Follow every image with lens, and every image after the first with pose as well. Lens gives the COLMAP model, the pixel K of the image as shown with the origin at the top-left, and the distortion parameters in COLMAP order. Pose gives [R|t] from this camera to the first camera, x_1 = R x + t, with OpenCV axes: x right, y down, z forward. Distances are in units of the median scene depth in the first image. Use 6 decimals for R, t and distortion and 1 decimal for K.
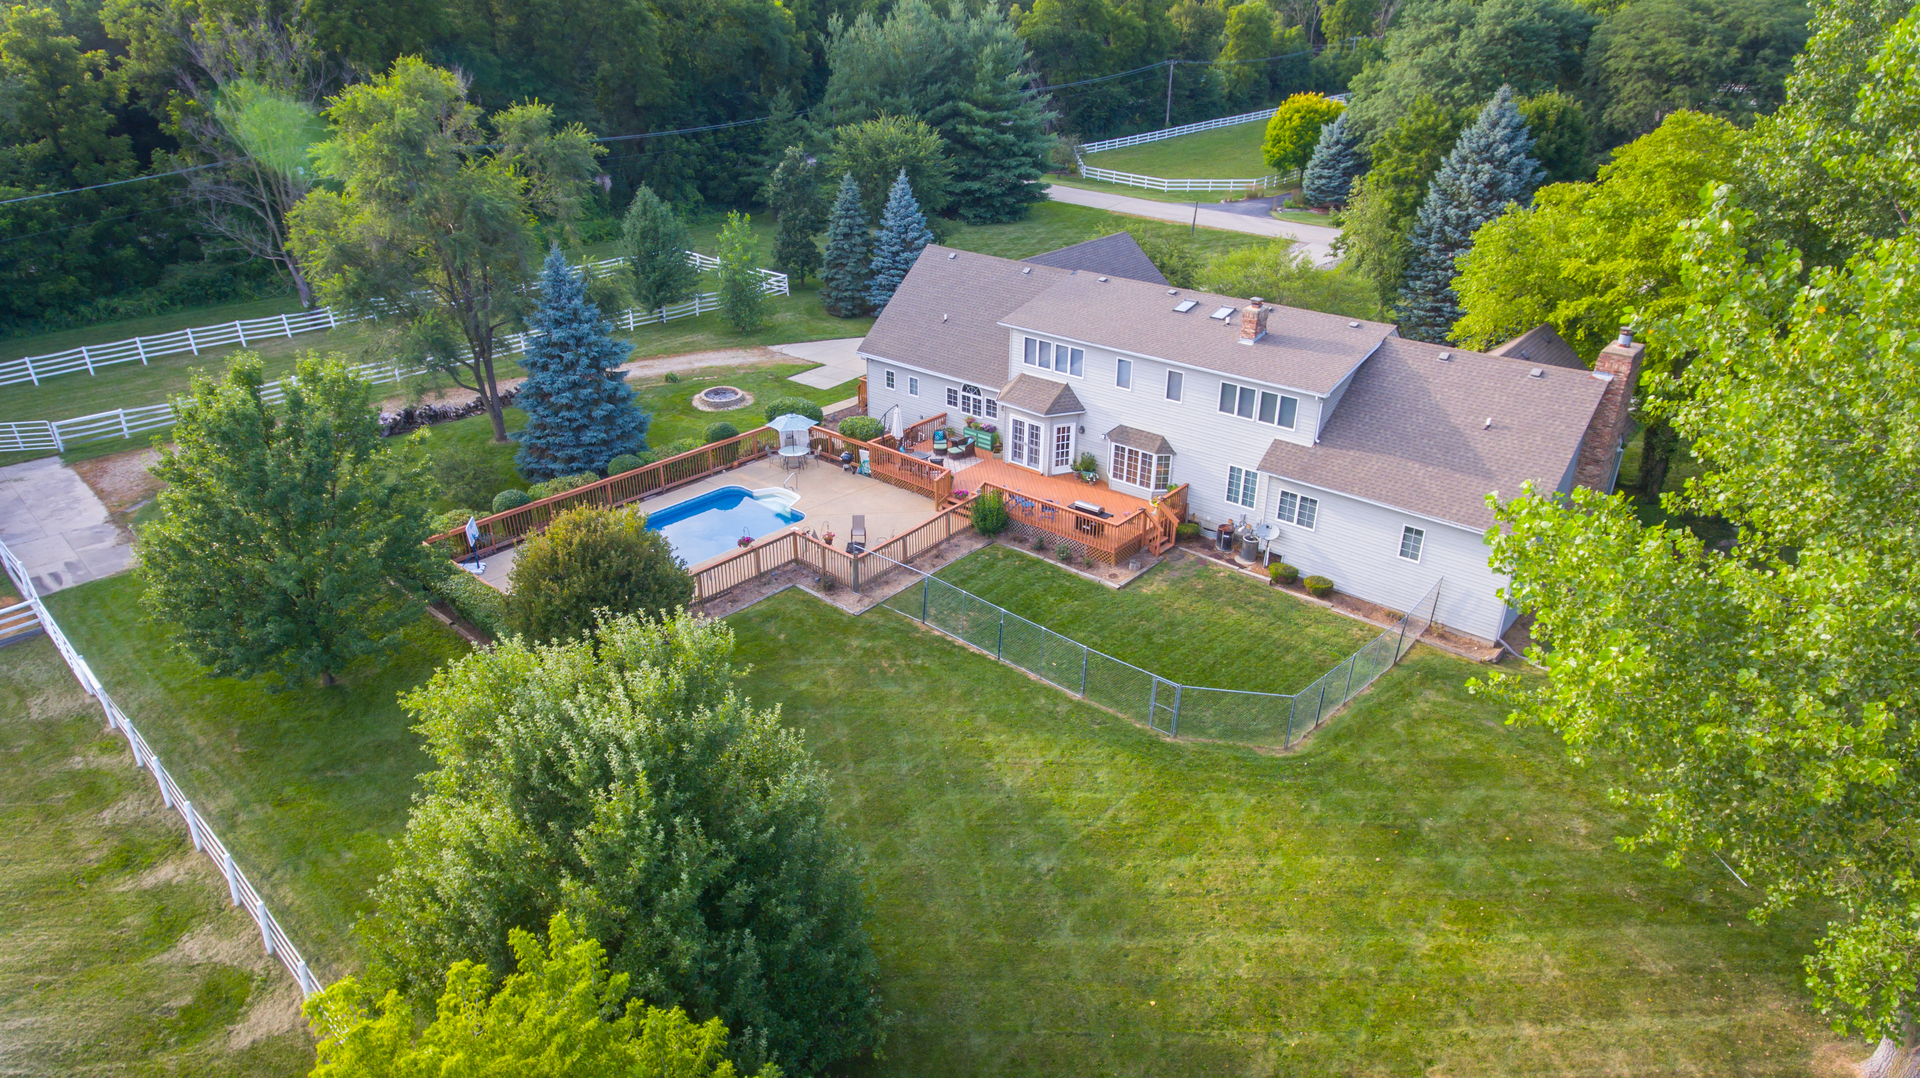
lens RADIAL K [[1107.6, 0, 958.8], [0, 1107.6, 543.6], [0, 0, 1]] dist [0.004495, -0.004835]
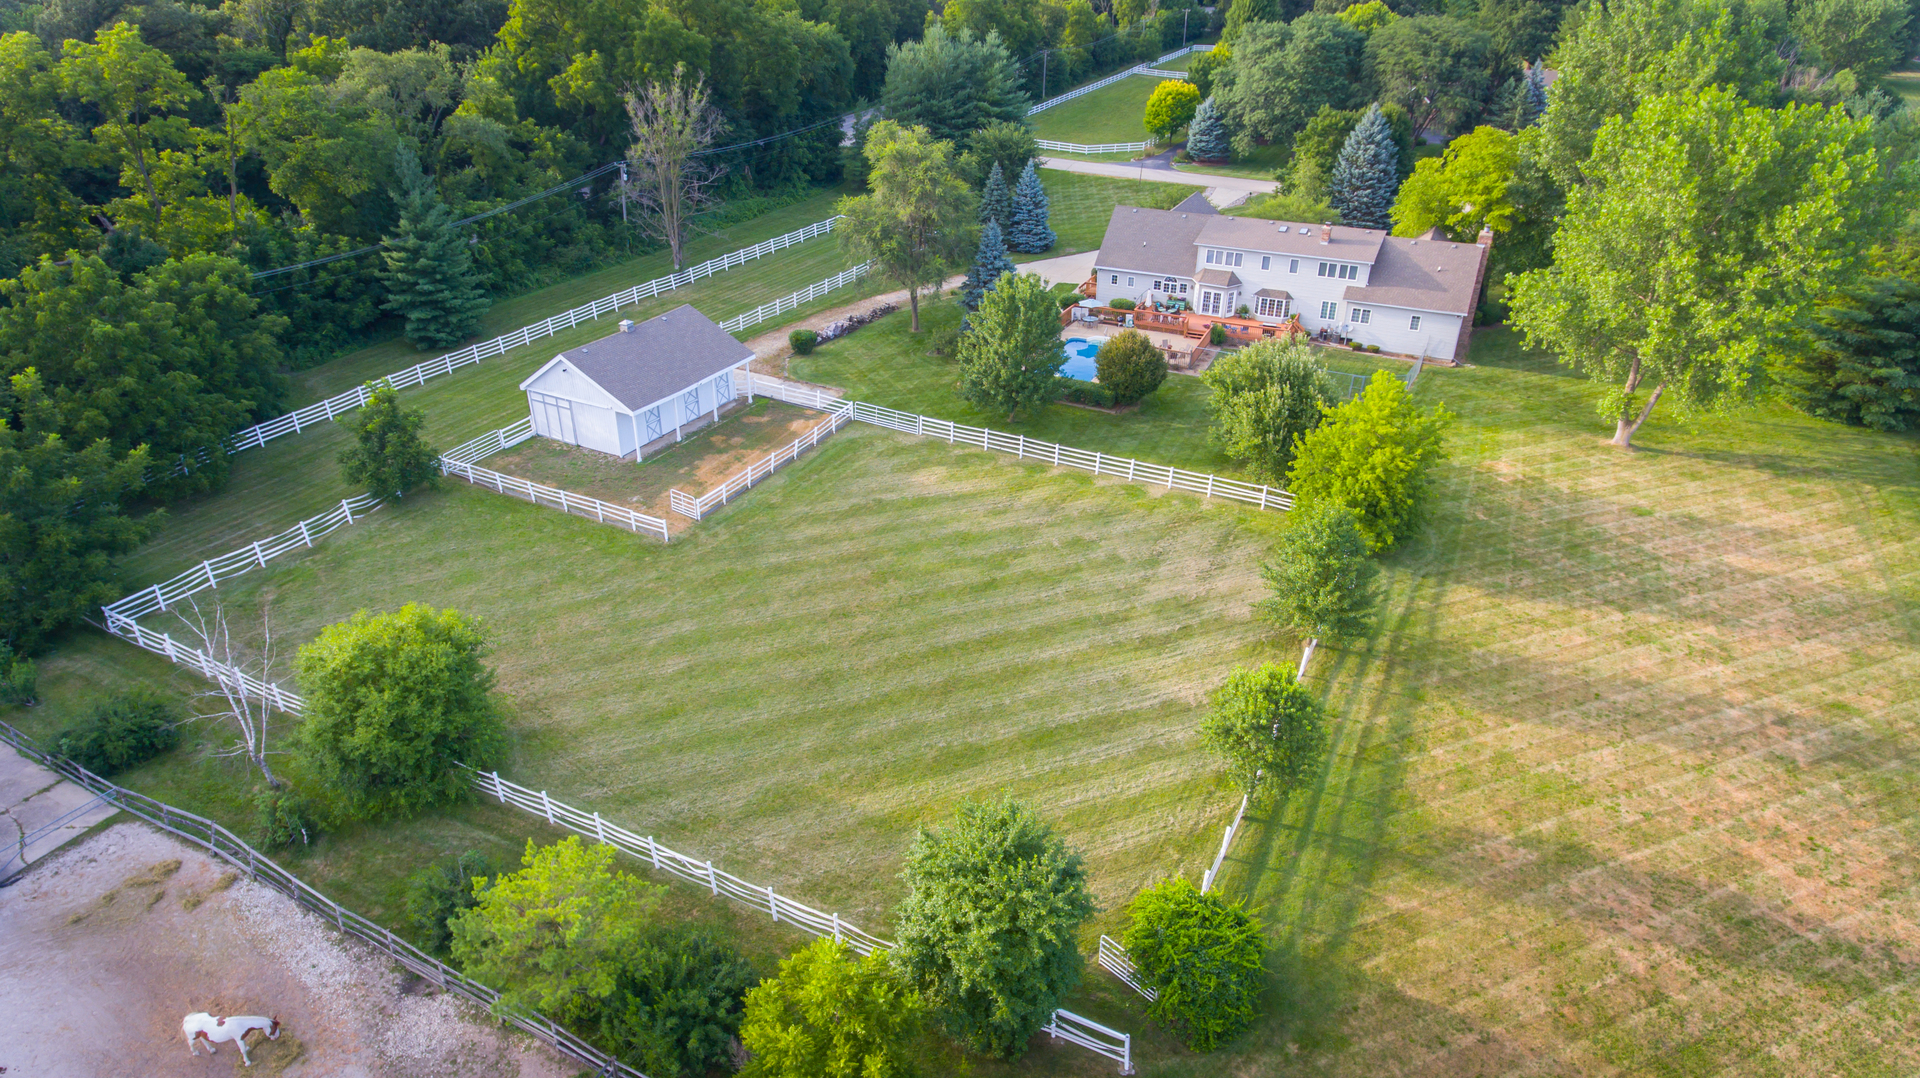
lens RADIAL K [[1107.6, 0, 947.2], [0, 1107.6, 537.4], [0, 0, 1]] dist [0.004495, -0.004835]
pose [[0.964415, -0.128175, 0.231245, -0.914944], [0.117861, 0.991338, 0.057939, 0.156852], [-0.236668, -0.028623, 0.971169, -0.843991]]
